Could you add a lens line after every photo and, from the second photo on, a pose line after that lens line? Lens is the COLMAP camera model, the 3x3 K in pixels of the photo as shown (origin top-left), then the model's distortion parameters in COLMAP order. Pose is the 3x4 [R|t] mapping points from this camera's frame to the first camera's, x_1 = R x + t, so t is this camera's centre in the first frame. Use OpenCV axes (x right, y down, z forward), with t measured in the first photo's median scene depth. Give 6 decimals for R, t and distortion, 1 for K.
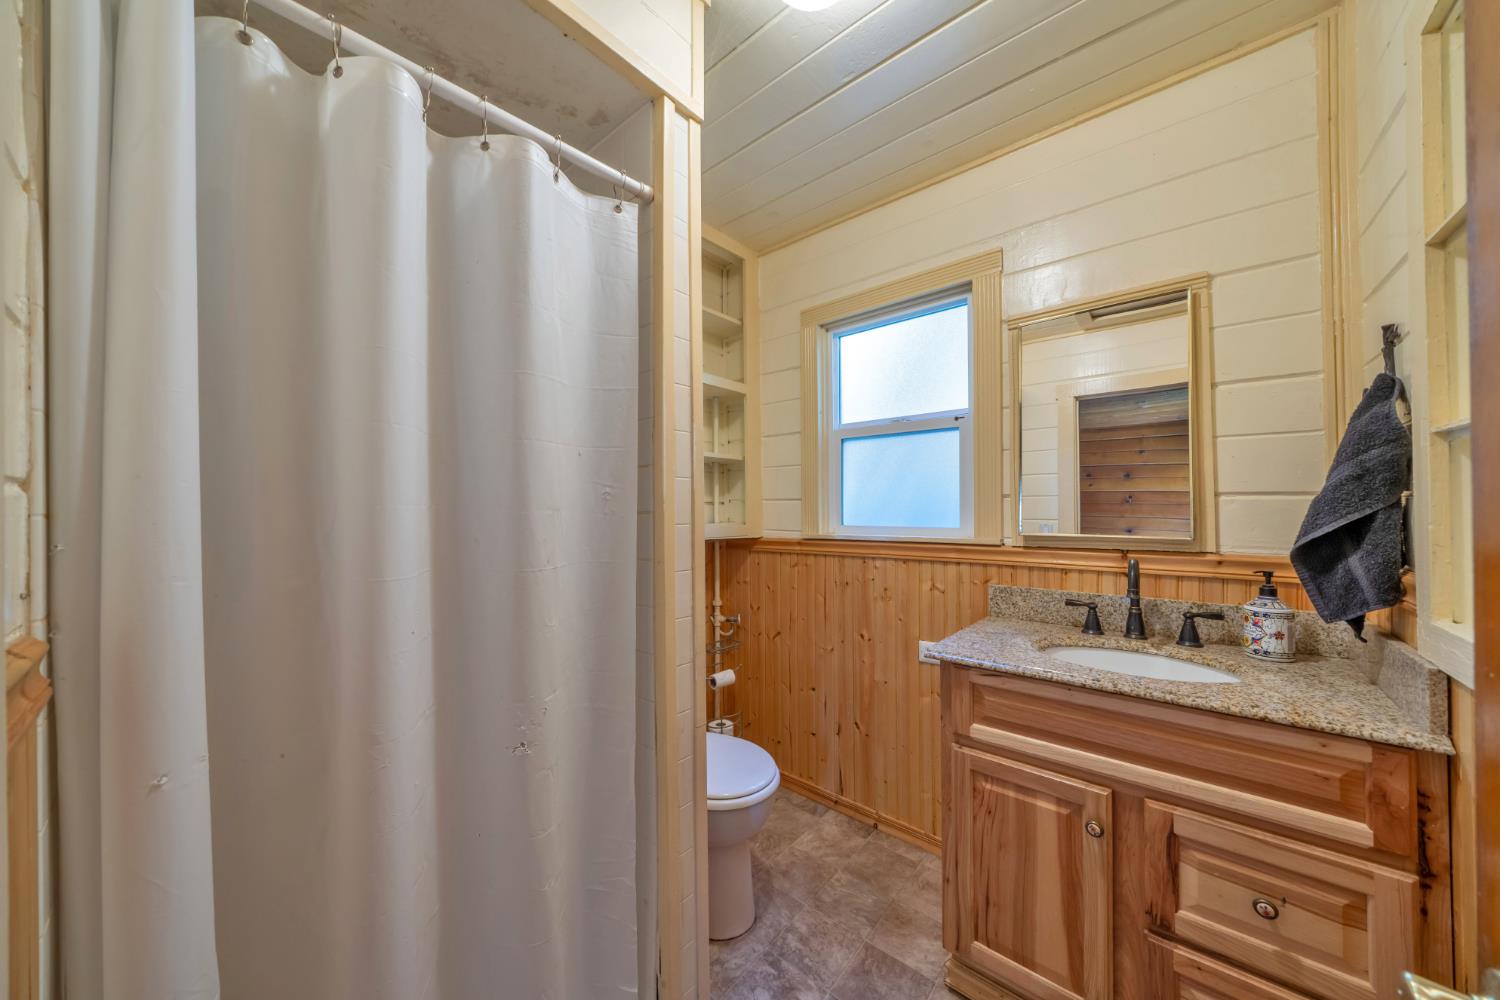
lens RADIAL K [[511.1, 0, 743.7], [0, 511.1, 504.4], [0, 0, 1]] dist [-0.004900, 0.000180]
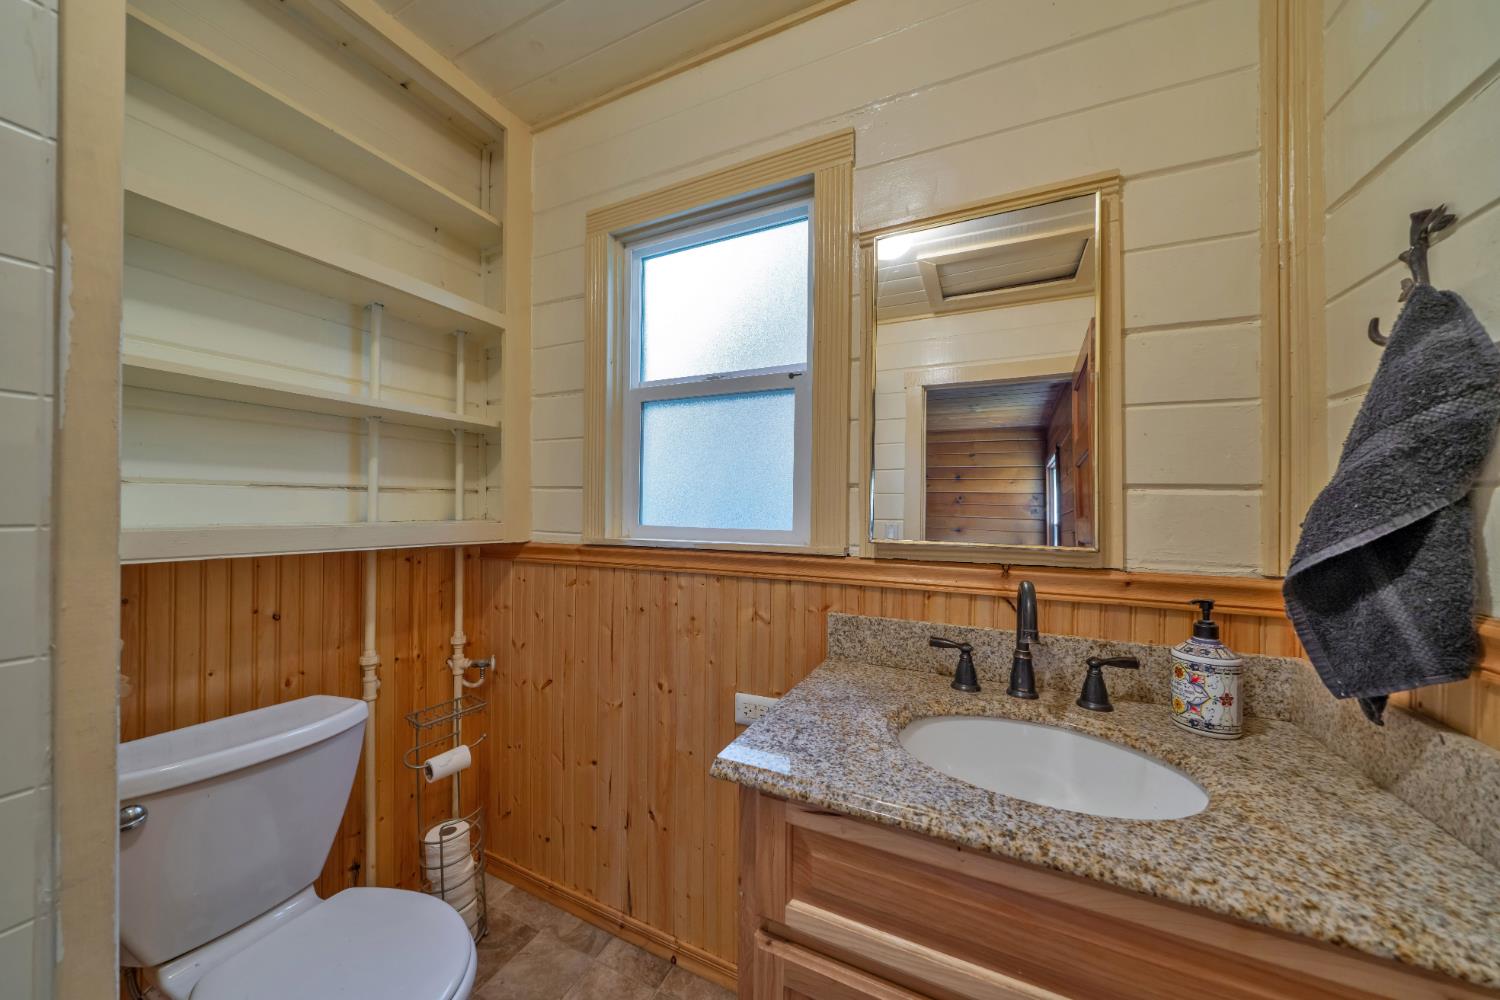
lens RADIAL K [[511.1, 0, 749.5], [0, 511.1, 501.7], [0, 0, 1]] dist [-0.004900, 0.000180]
pose [[0.961808, 0.018327, 0.273112, 0.199988], [-0.018198, 0.999830, -0.003003, 0.010622], [-0.273120, -0.002082, 0.961978, 0.391968]]
